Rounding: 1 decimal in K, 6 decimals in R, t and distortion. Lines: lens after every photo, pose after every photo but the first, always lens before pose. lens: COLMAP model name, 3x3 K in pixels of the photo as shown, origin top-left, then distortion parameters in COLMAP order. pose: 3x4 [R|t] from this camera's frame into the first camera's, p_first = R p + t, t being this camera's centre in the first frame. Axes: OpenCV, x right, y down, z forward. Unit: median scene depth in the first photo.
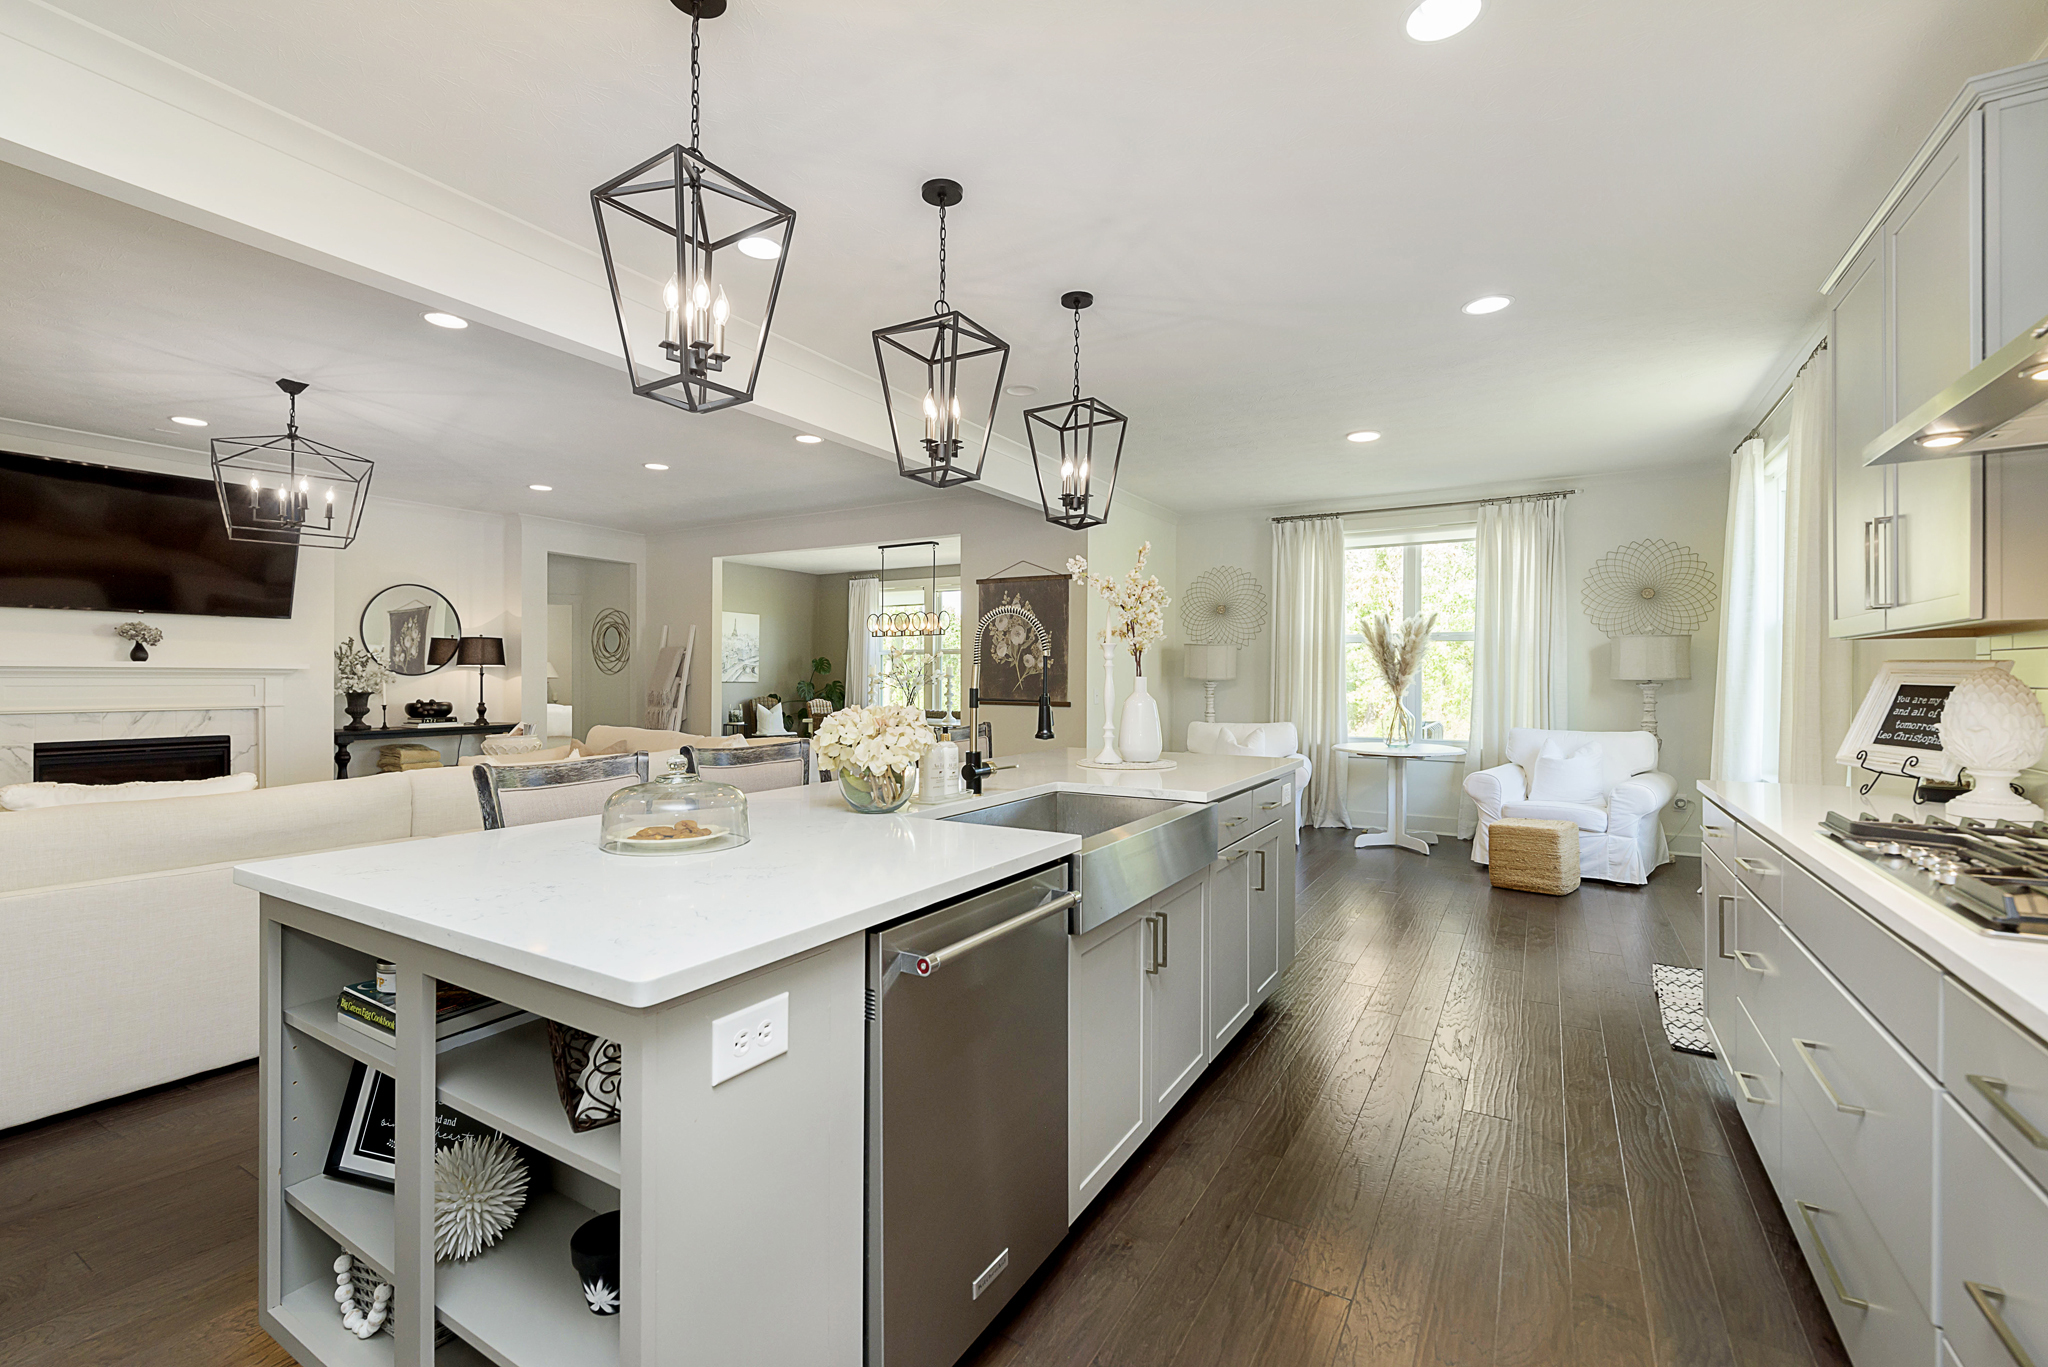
lens RADIAL K [[895.1, 0, 1008.0], [0, 895.1, 677.4], [0, 0, 1]] dist [0.010133, -0.000072]
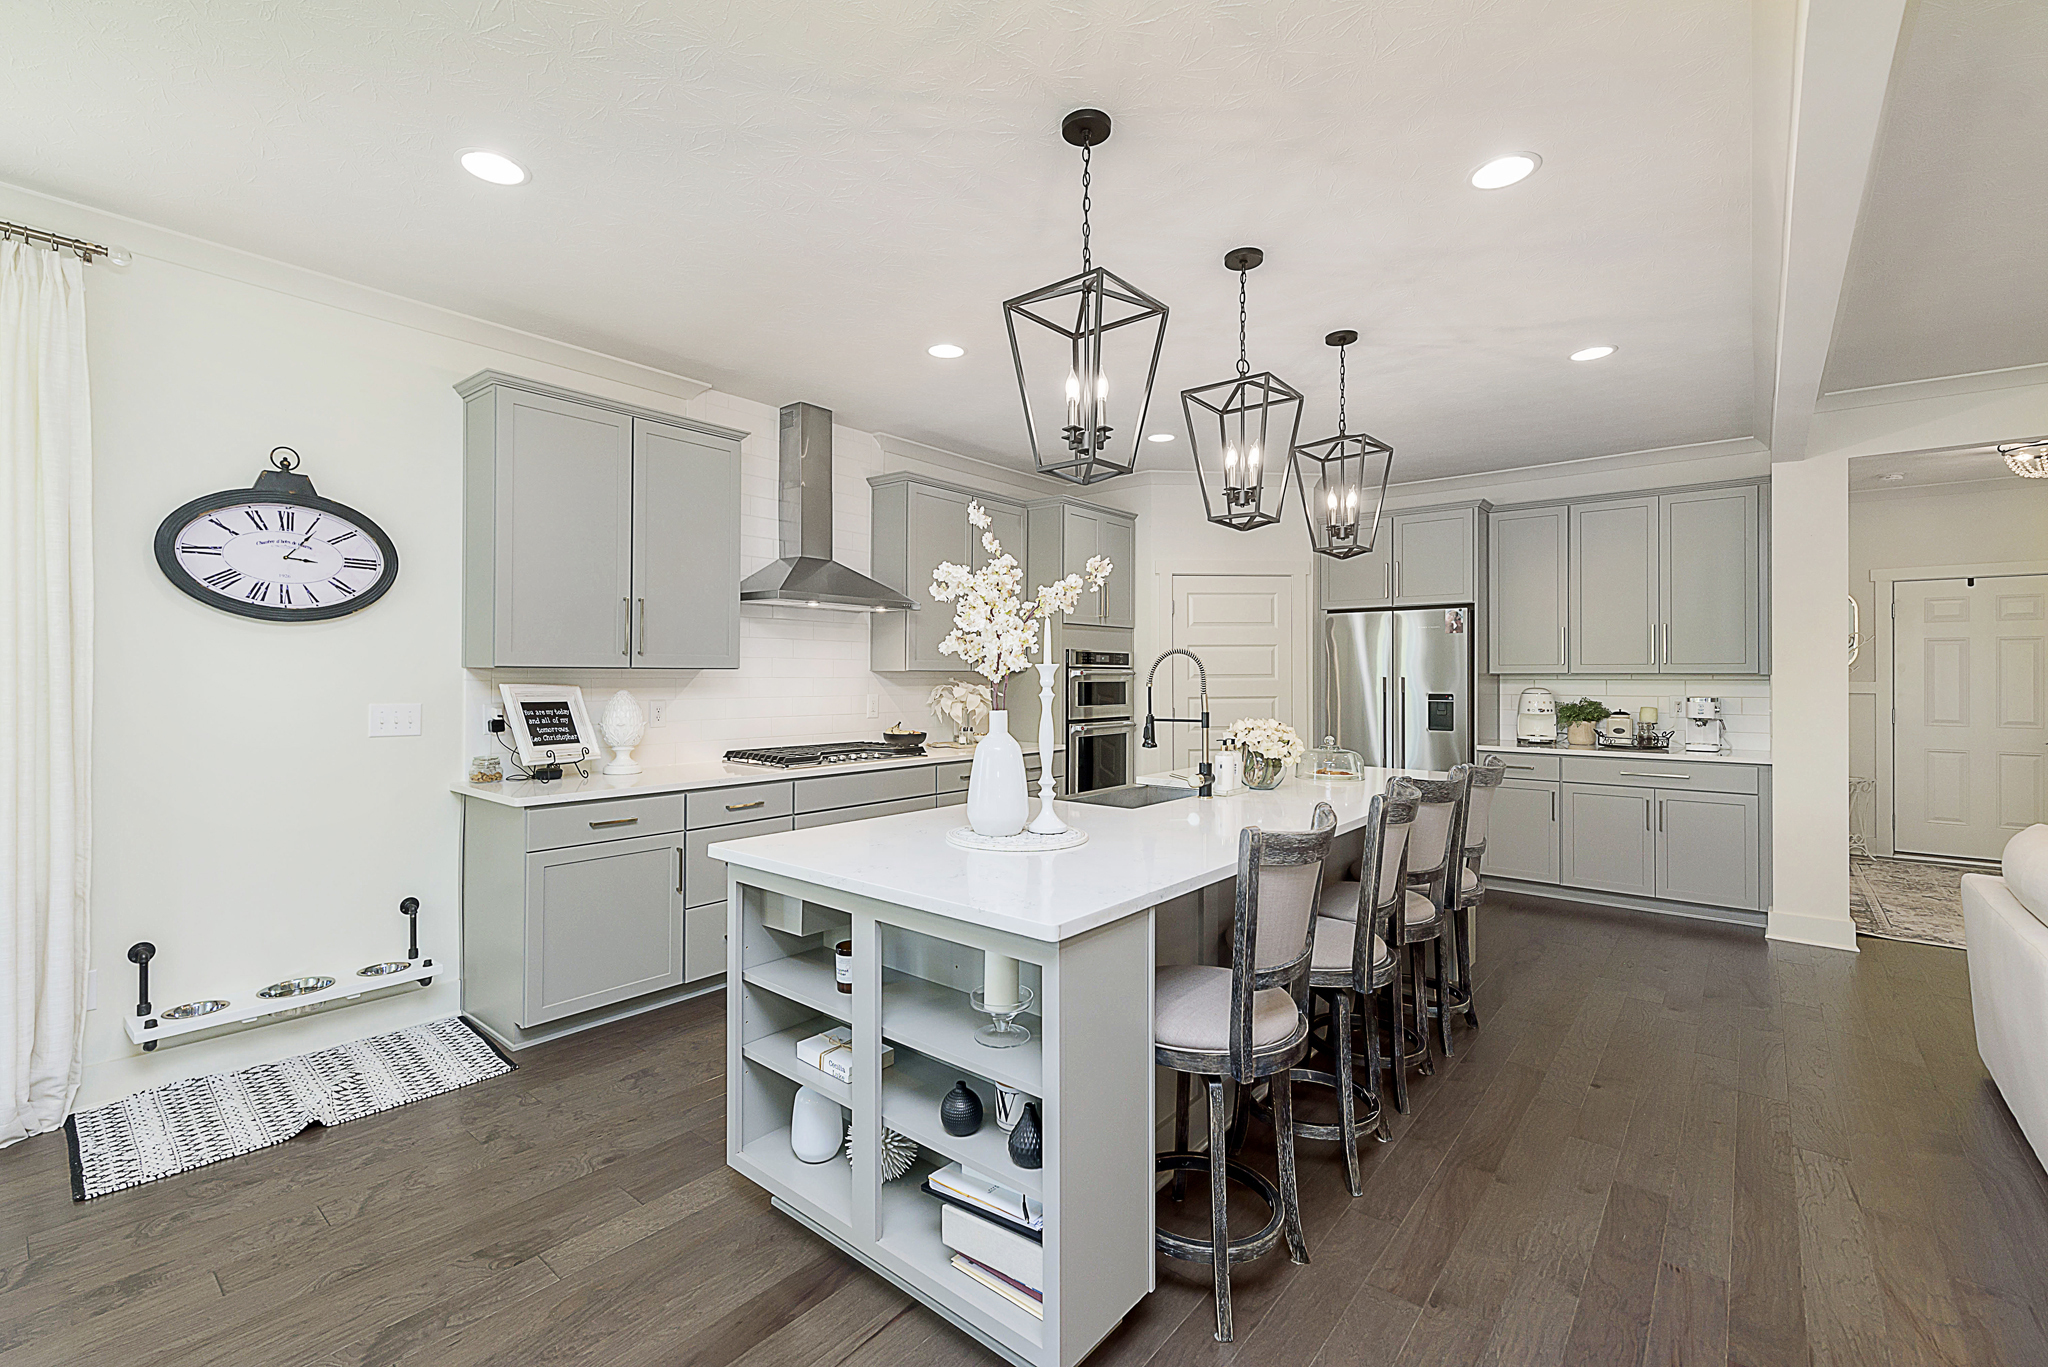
lens RADIAL K [[889.6, 0, 993.8], [0, 889.6, 670.6], [0, 0, 1]] dist [0.021321, 0.000146]
pose [[-0.986846, -0.005511, 0.161571, 0.024441], [-0.006369, 0.999968, -0.004790, -0.014706], [-0.161540, -0.005756, -0.986849, 0.861719]]
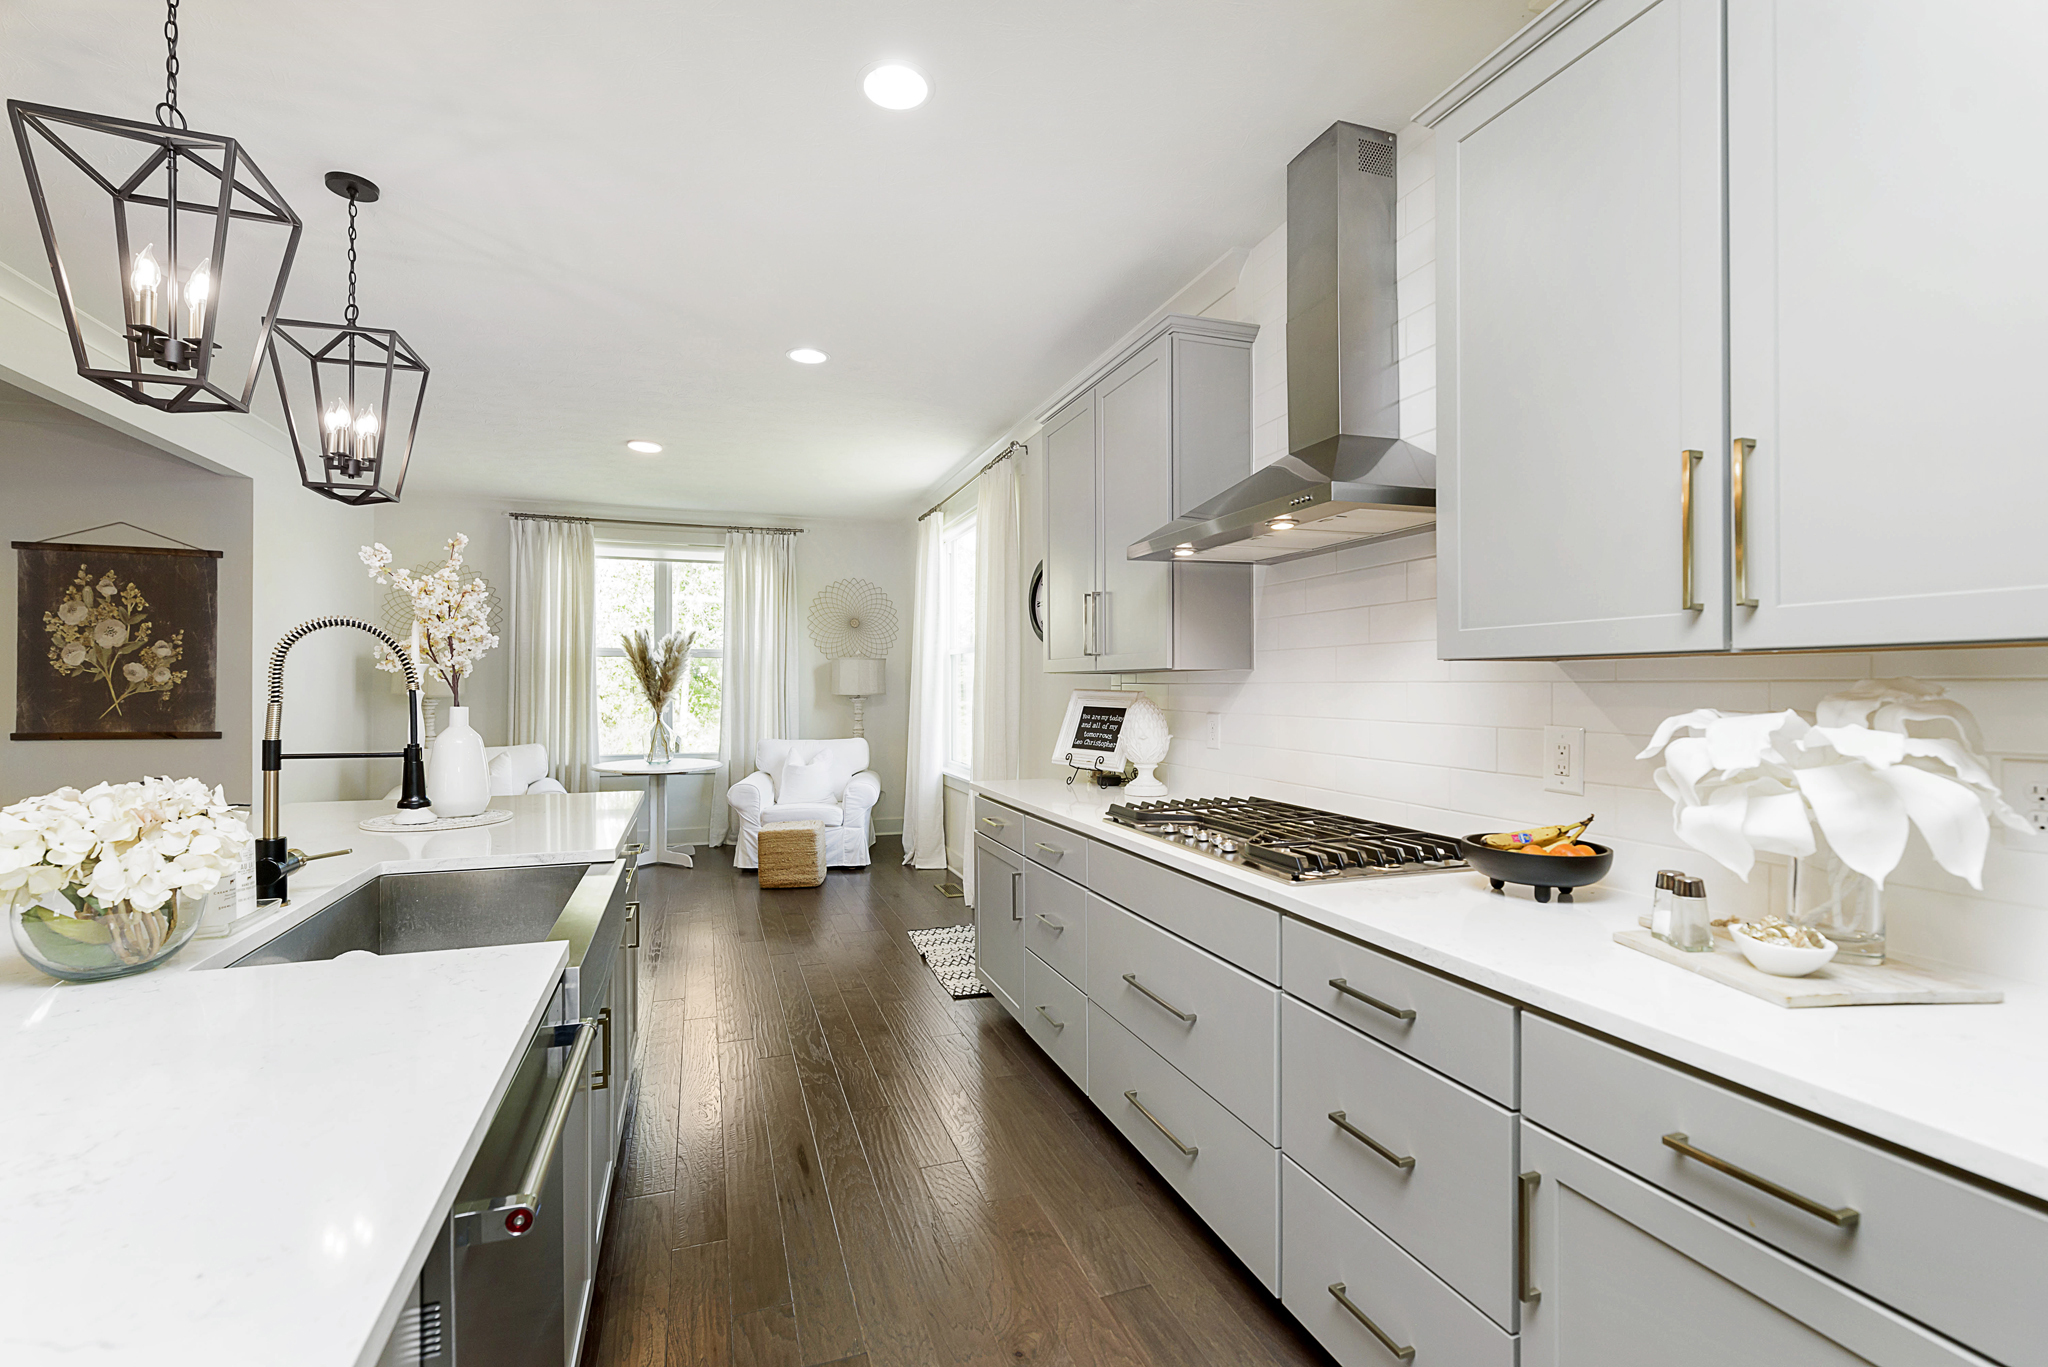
lens RADIAL K [[889.1, 0, 1004.4], [0, 889.1, 687.2], [0, 0, 1]] dist [0.003526, 0.000386]
pose [[0.643730, -0.002156, 0.765250, -0.071593], [-0.000971, 0.999993, 0.003634, -0.010734], [-0.765252, -0.003083, 0.643723, 0.069810]]
